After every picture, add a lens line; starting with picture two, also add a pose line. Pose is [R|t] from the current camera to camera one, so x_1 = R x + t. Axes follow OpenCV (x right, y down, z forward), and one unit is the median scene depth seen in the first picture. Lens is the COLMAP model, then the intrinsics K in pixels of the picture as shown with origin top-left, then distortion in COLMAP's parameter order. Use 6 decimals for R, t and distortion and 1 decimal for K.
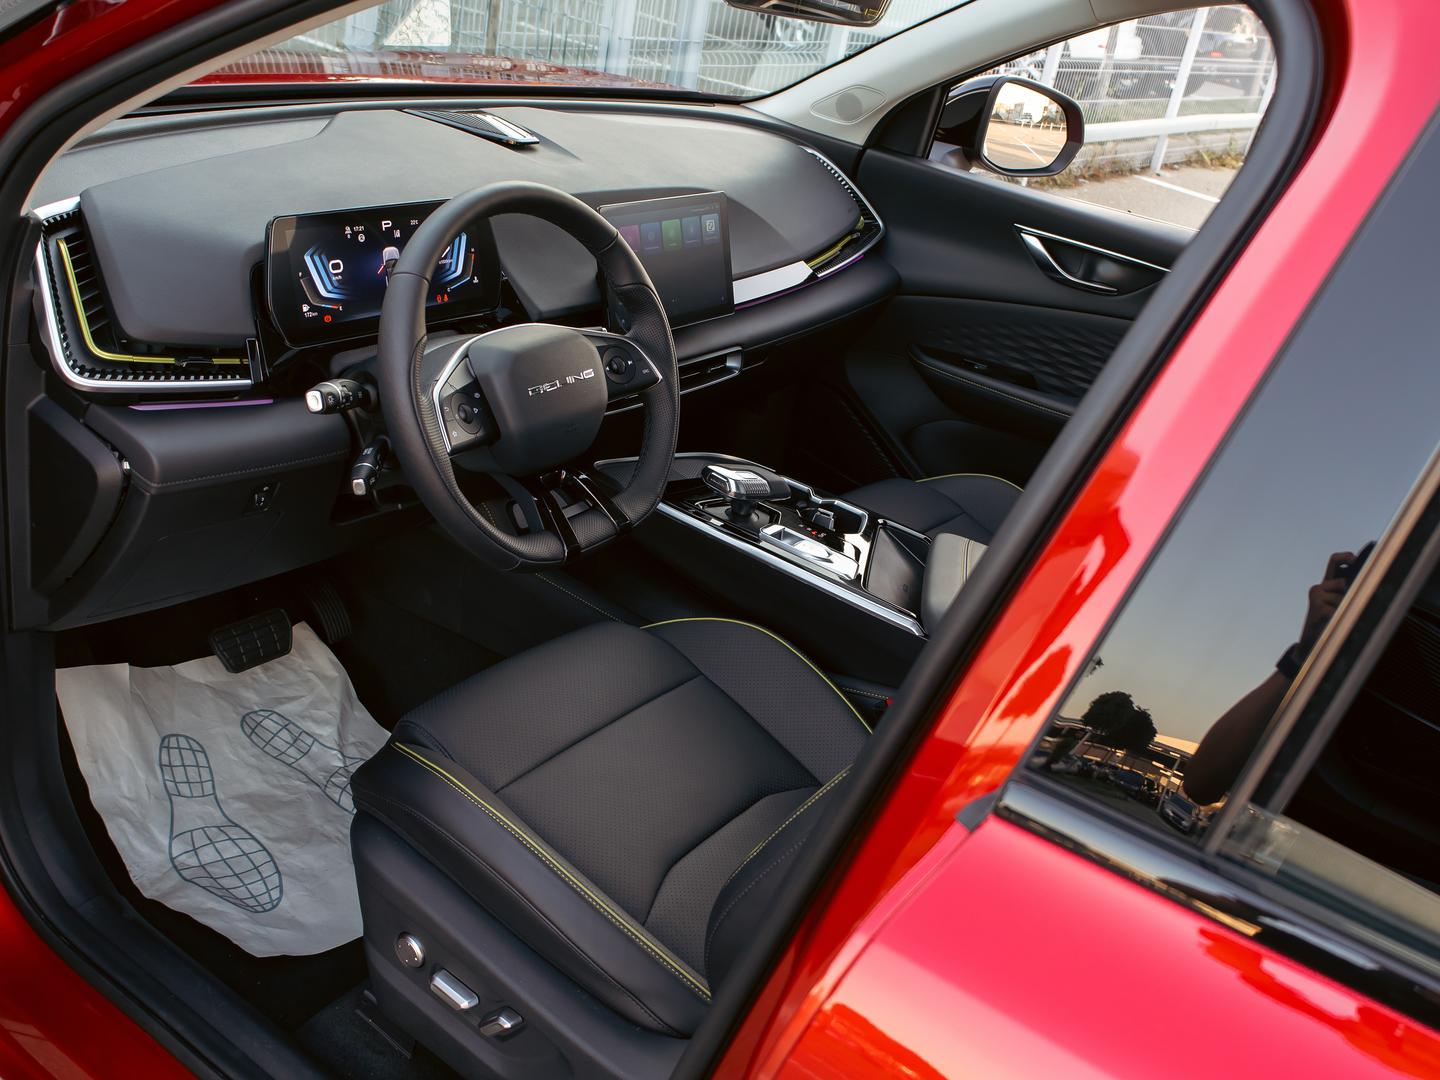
lens RADIAL K [[1383.9, 0, 720.0], [0, 1383.9, 540.0], [0, 0, 1]] dist [-0.008498, -0.000923]
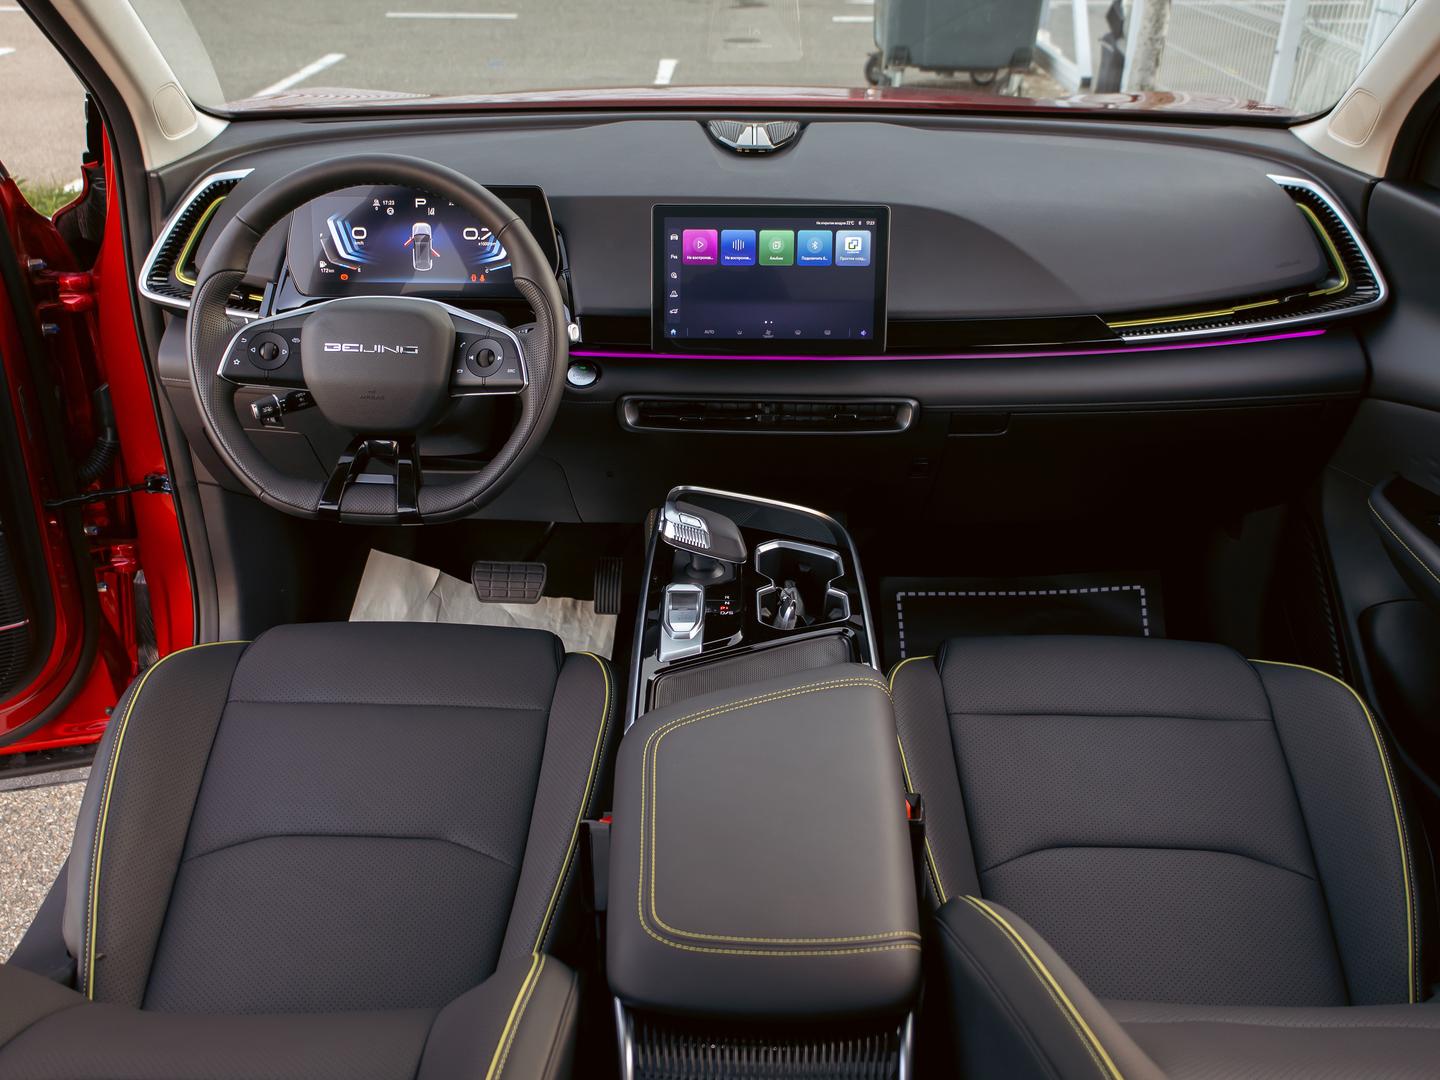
lens RADIAL K [[1383.9, 0, 720.0], [0, 1383.9, 540.0], [0, 0, 1]] dist [-0.008498, -0.000923]
pose [[0.521998, 0.221527, -0.823677, 0.863528], [-0.281100, 0.956415, 0.079082, -0.127833], [0.805295, 0.190255, 0.561518, 0.638837]]
